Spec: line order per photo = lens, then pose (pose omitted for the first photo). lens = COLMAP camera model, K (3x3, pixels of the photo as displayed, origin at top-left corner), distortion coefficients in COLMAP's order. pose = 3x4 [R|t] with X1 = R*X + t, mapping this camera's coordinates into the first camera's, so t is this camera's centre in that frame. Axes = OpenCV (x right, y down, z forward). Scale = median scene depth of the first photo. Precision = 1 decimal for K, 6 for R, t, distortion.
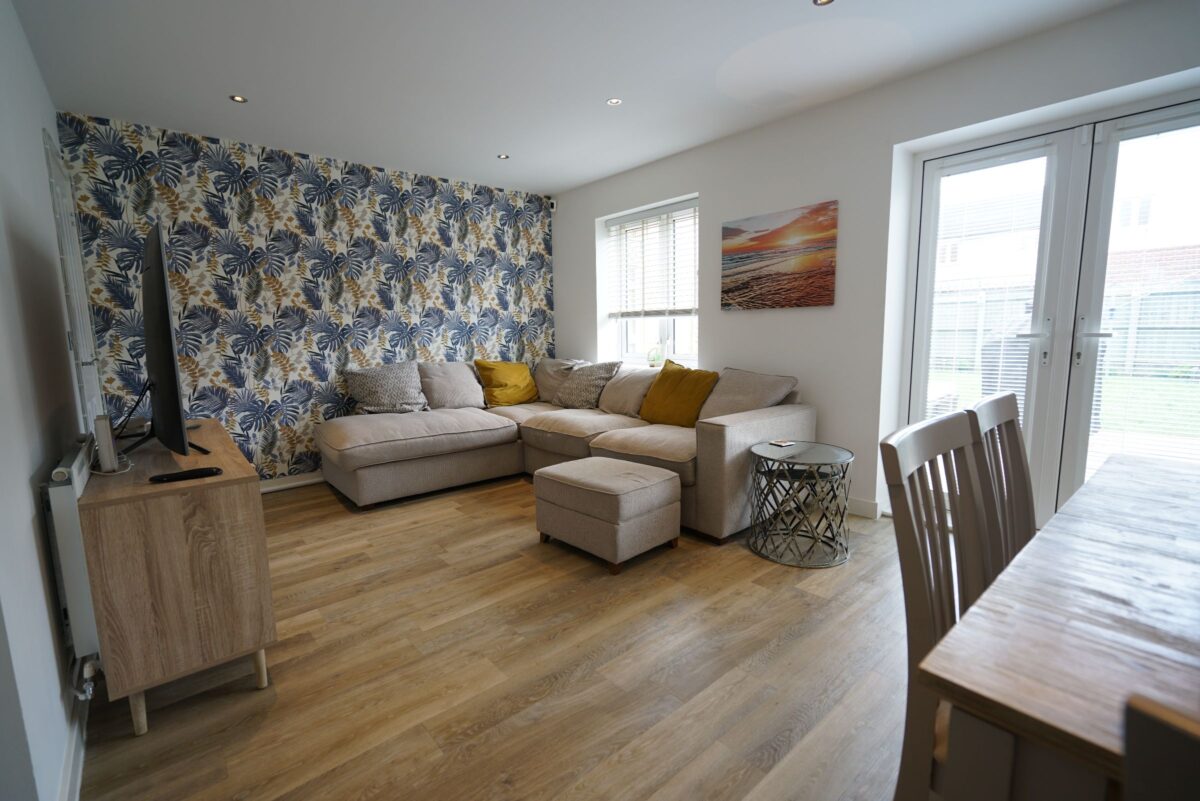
lens RADIAL K [[537.7, 0, 592.1], [0, 537.7, 400.1], [0, 0, 1]] dist [-0.000998, 0.000078]
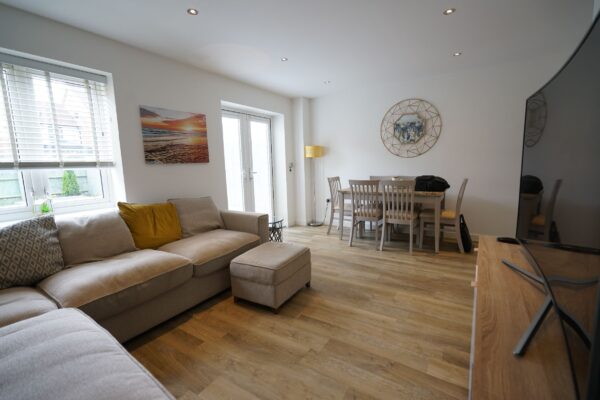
lens RADIAL K [[269.0, 0, 297.1], [0, 269.0, 199.0], [0, 0, 1]] dist [-0.000985, 0.000177]
pose [[-0.285135, -0.098213, 0.953442, -0.631994], [0.165074, 0.974841, 0.149784, -0.120270], [-0.944165, 0.200097, -0.261749, 0.863462]]
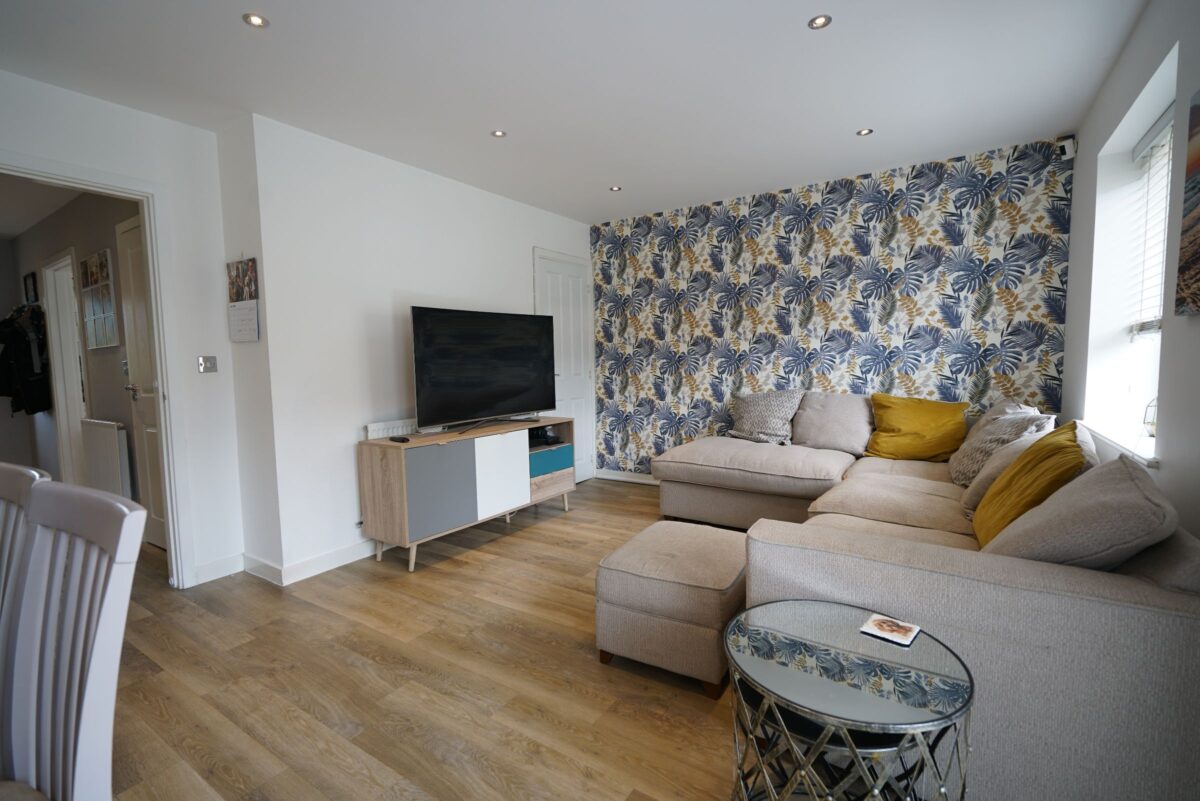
lens RADIAL K [[537.7, 0, 592.1], [0, 537.7, 400.1], [0, 0, 1]] dist [-0.000998, 0.000078]
pose [[0.268052, 0.085910, -0.959566, 0.544092], [-0.116022, 0.991646, 0.056371, -0.079329], [0.956393, 0.096220, 0.275780, 0.496920]]
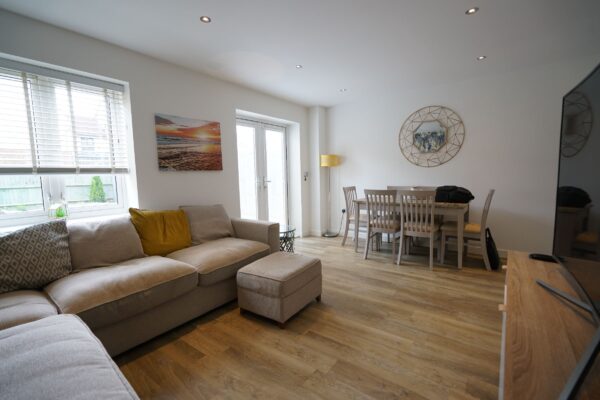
lens RADIAL K [[268.9, 0, 296.1], [0, 268.9, 199.8], [0, 0, 1]] dist [-0.000998, 0.000078]
pose [[-0.215399, -0.067524, 0.974189, -0.611444], [0.159049, 0.981860, 0.103223, -0.108942], [-0.963487, 0.177178, -0.200752, 0.839960]]
